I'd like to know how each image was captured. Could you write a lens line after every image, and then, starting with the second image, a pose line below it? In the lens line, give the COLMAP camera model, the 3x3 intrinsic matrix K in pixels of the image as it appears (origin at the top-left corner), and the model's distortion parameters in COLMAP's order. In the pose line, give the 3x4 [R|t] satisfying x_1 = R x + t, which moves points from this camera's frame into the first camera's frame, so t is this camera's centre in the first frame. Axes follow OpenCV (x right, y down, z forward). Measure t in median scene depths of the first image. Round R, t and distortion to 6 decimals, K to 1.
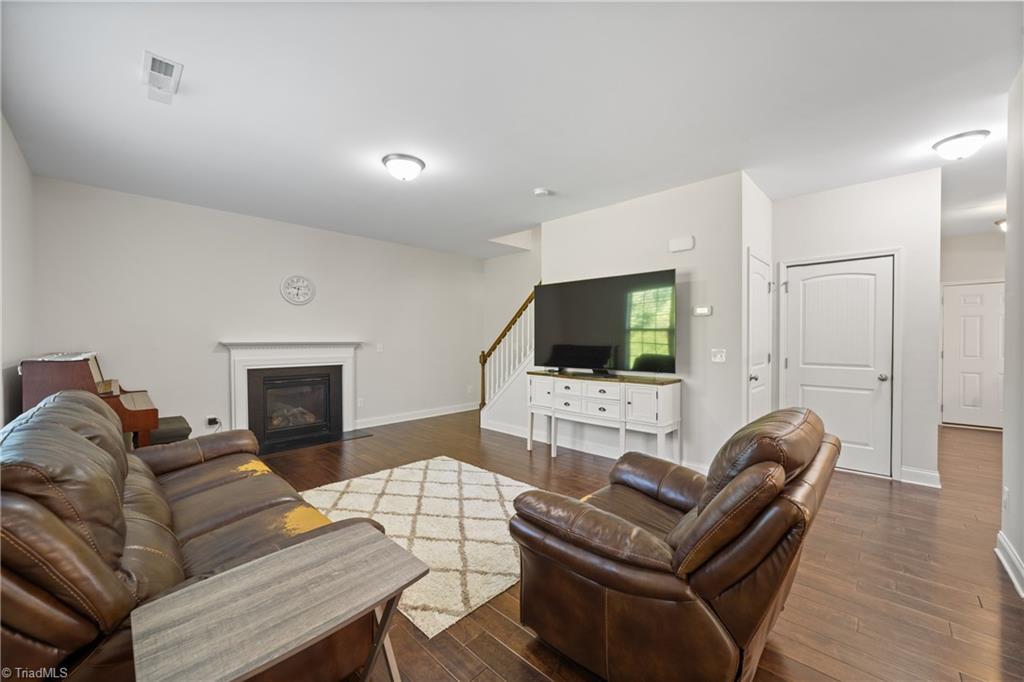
lens RADIAL K [[388.3, 0, 515.7], [0, 388.3, 344.4], [0, 0, 1]] dist [-0.005414, 0.000038]
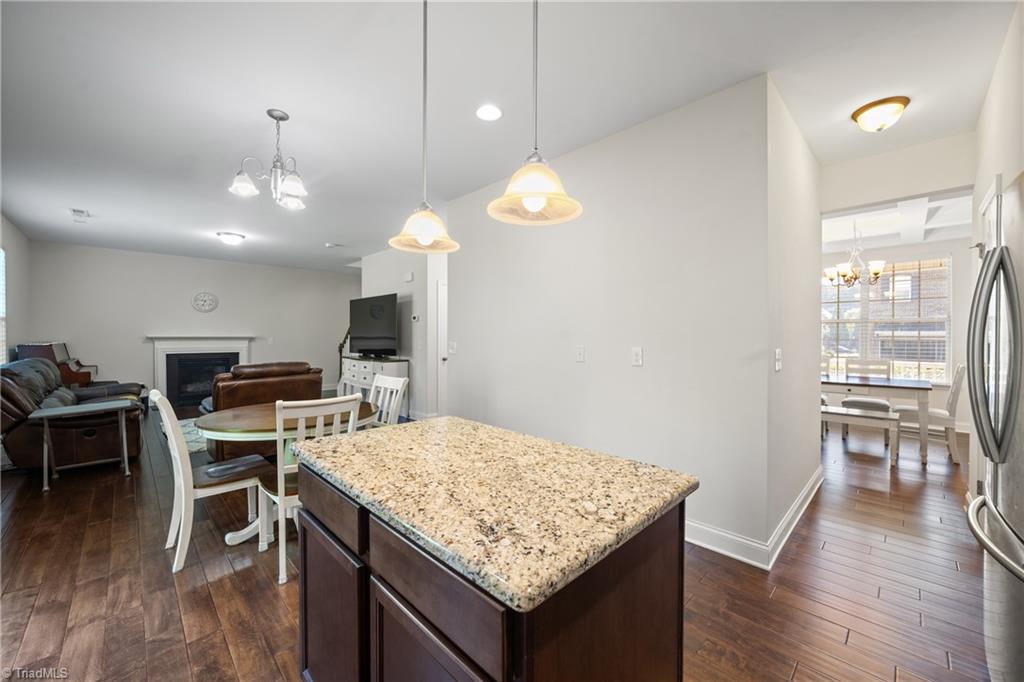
lens RADIAL K [[395.6, 0, 519.7], [0, 395.6, 340.6], [0, 0, 1]] dist [-0.006905, -0.000023]
pose [[0.999570, 0.002964, -0.029173, 0.784340], [-0.002906, 0.999994, 0.002045, 0.002645], [0.029179, -0.001960, 0.999572, -0.547006]]
